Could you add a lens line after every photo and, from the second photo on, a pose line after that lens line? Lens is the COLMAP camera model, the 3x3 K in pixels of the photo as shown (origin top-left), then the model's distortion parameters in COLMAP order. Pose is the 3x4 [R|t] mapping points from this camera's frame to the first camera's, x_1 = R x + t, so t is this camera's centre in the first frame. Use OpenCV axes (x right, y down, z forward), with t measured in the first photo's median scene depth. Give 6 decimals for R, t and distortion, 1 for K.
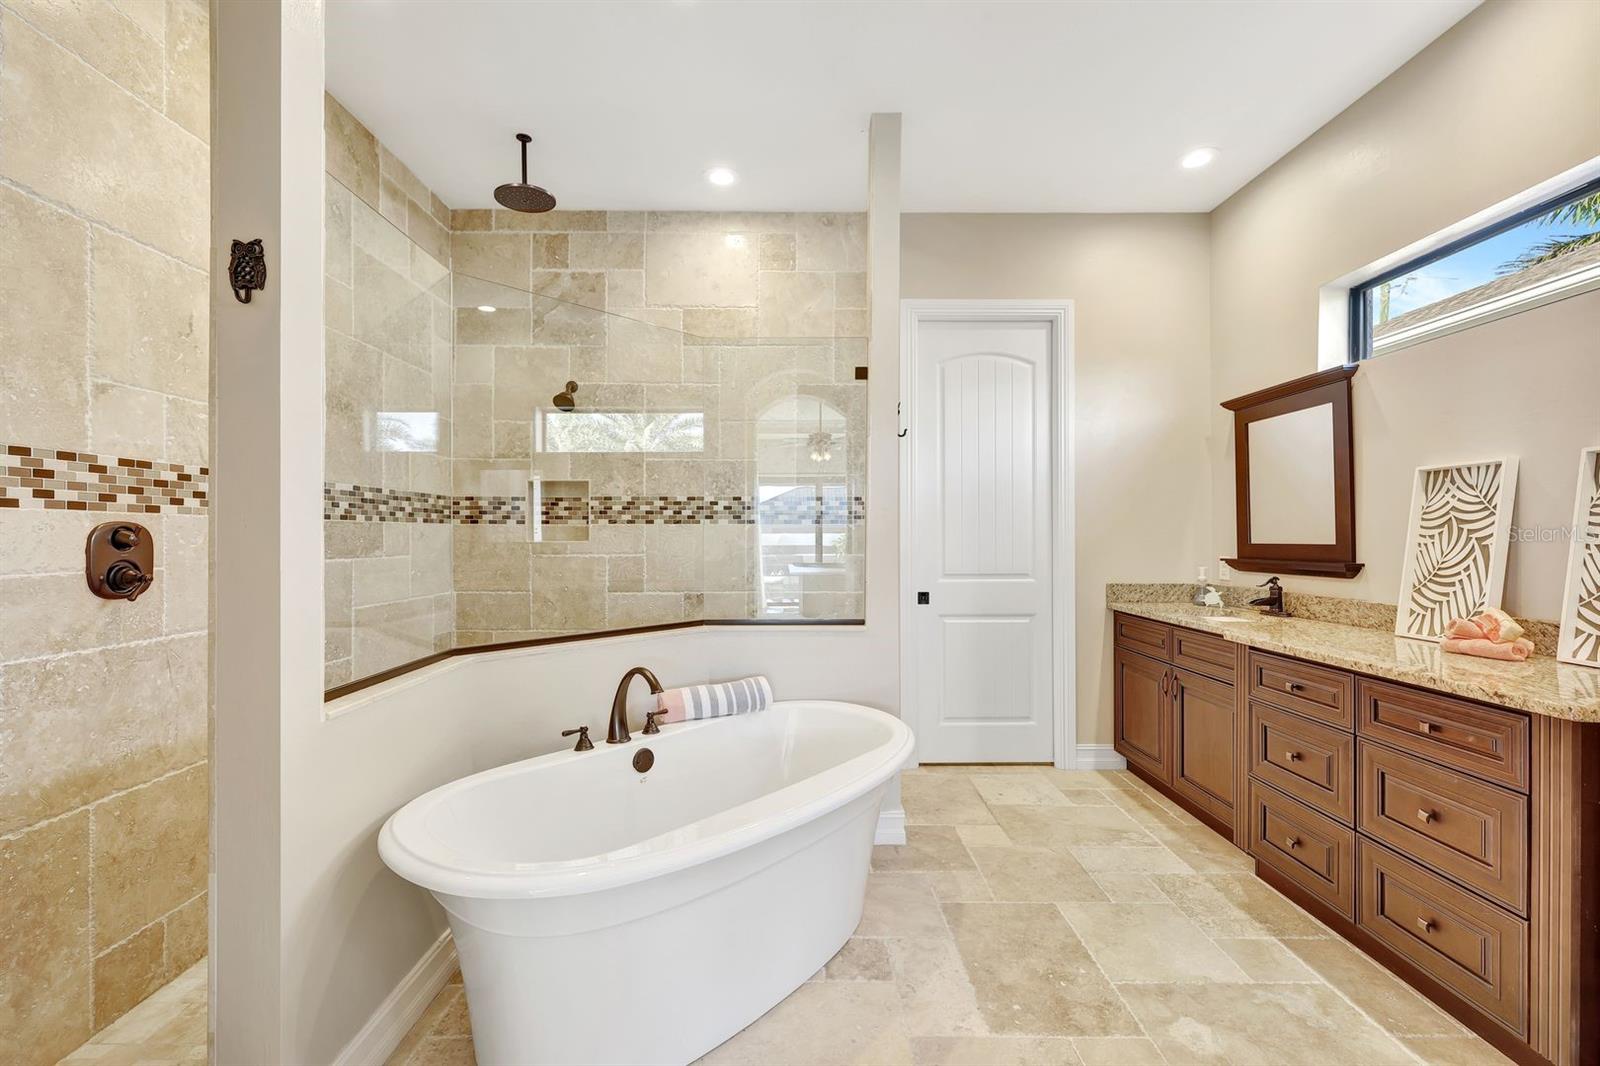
lens RADIAL K [[666.5, 0, 786.7], [0, 666.5, 539.5], [0, 0, 1]] dist [-0.002427, -0.000043]
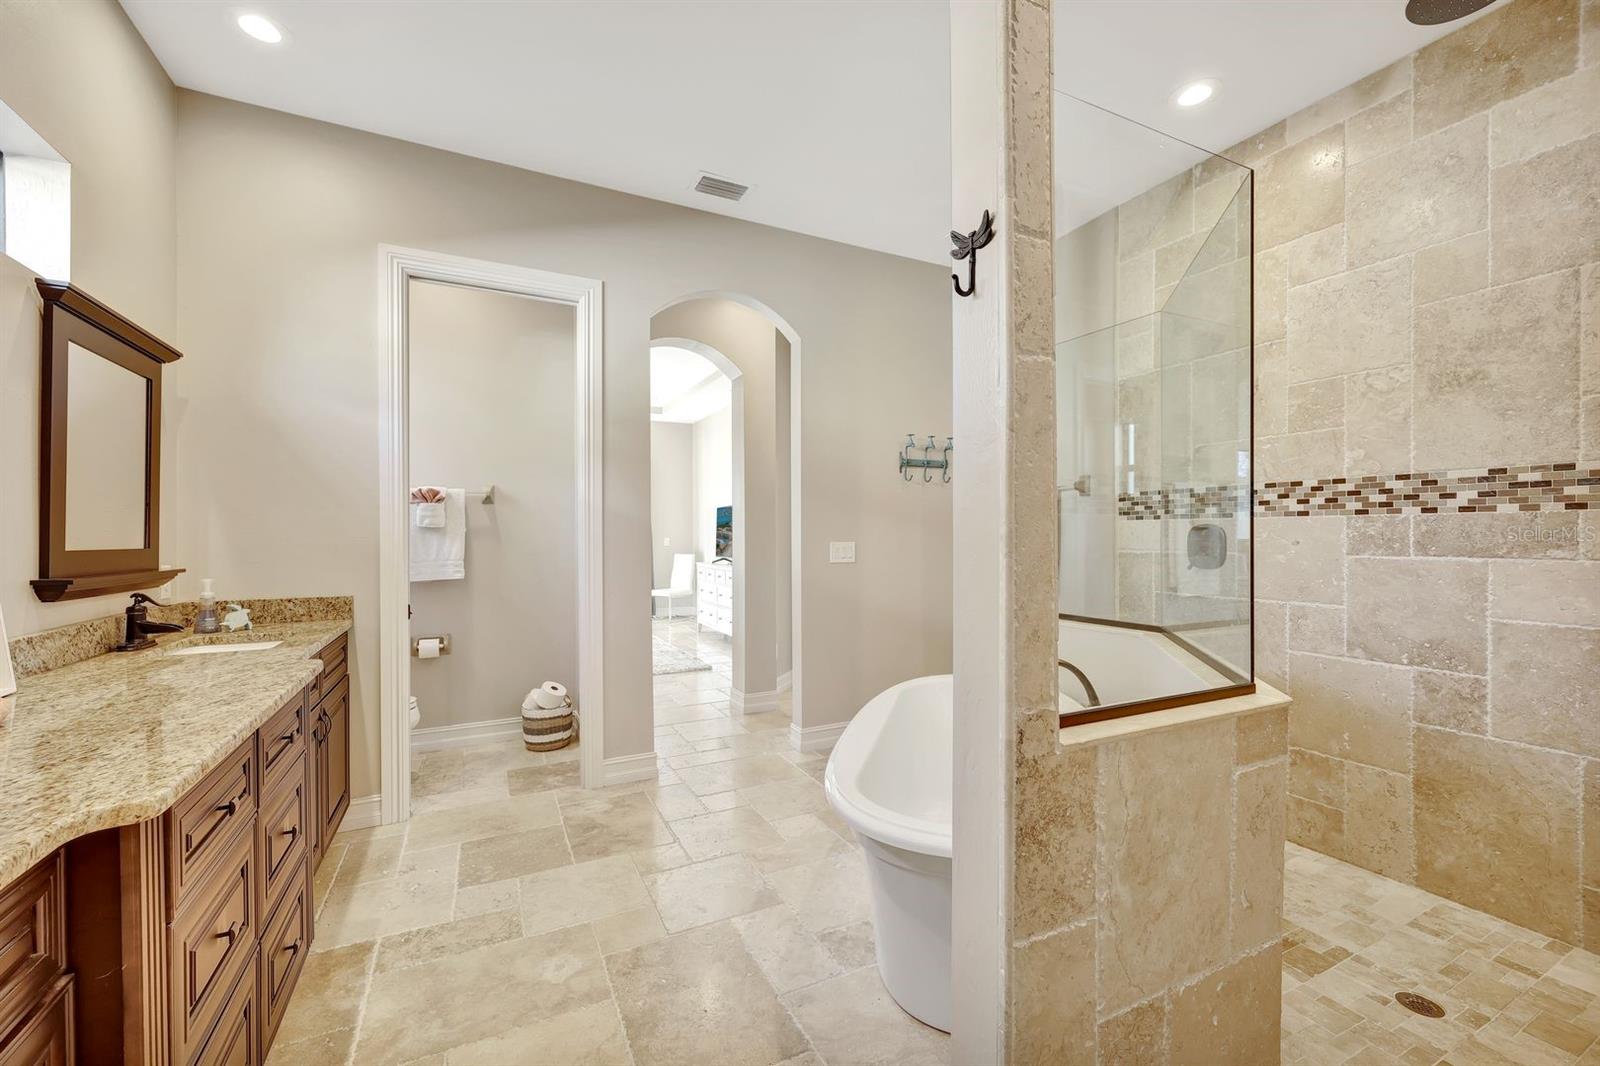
lens RADIAL K [[666.5, 0, 809.1], [0, 666.5, 531.9], [0, 0, 1]] dist [-0.002427, -0.000043]
pose [[-0.884120, 0.000623, -0.467260, 0.468969], [0.000840, 1.000000, -0.000256, -0.004624], [0.467260, -0.000619, -0.884120, 1.350290]]
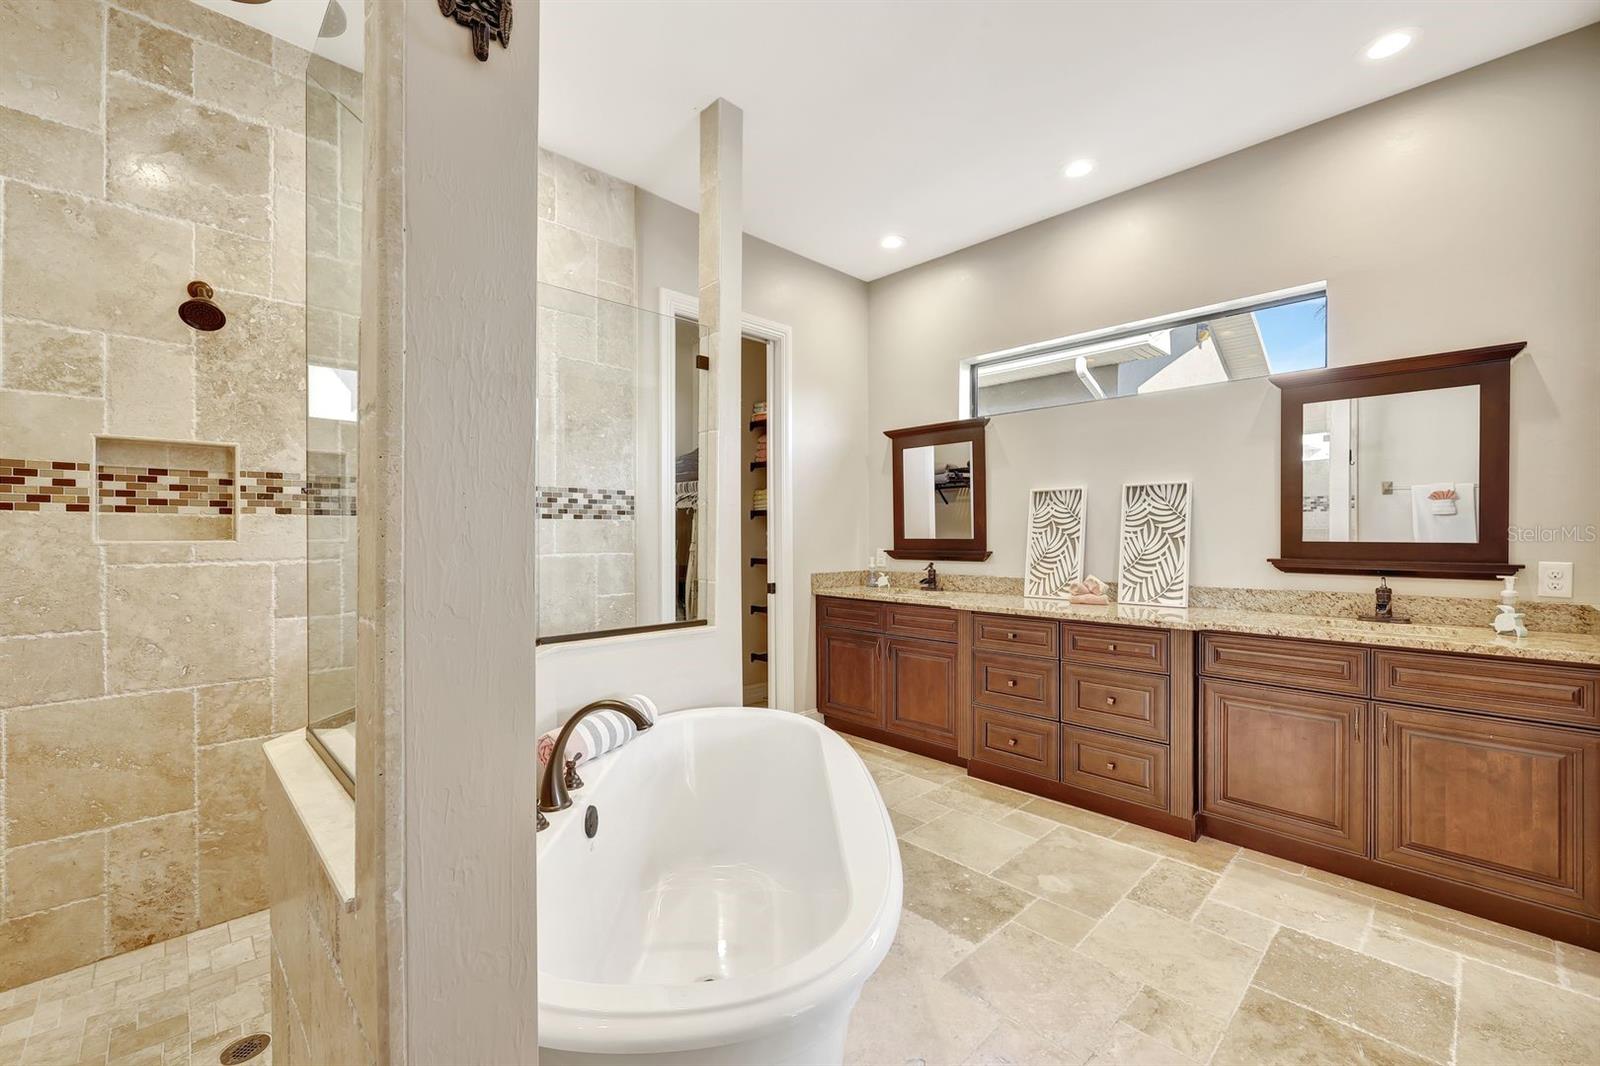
lens RADIAL K [[666.5, 0, 797.9], [0, 666.5, 538.9], [0, 0, 1]] dist [-0.002427, -0.000043]
pose [[0.712209, -0.005220, 0.701948, -0.469796], [0.004532, 0.999986, 0.002838, 0.001731], [-0.701952, 0.001160, 0.712223, 0.225127]]
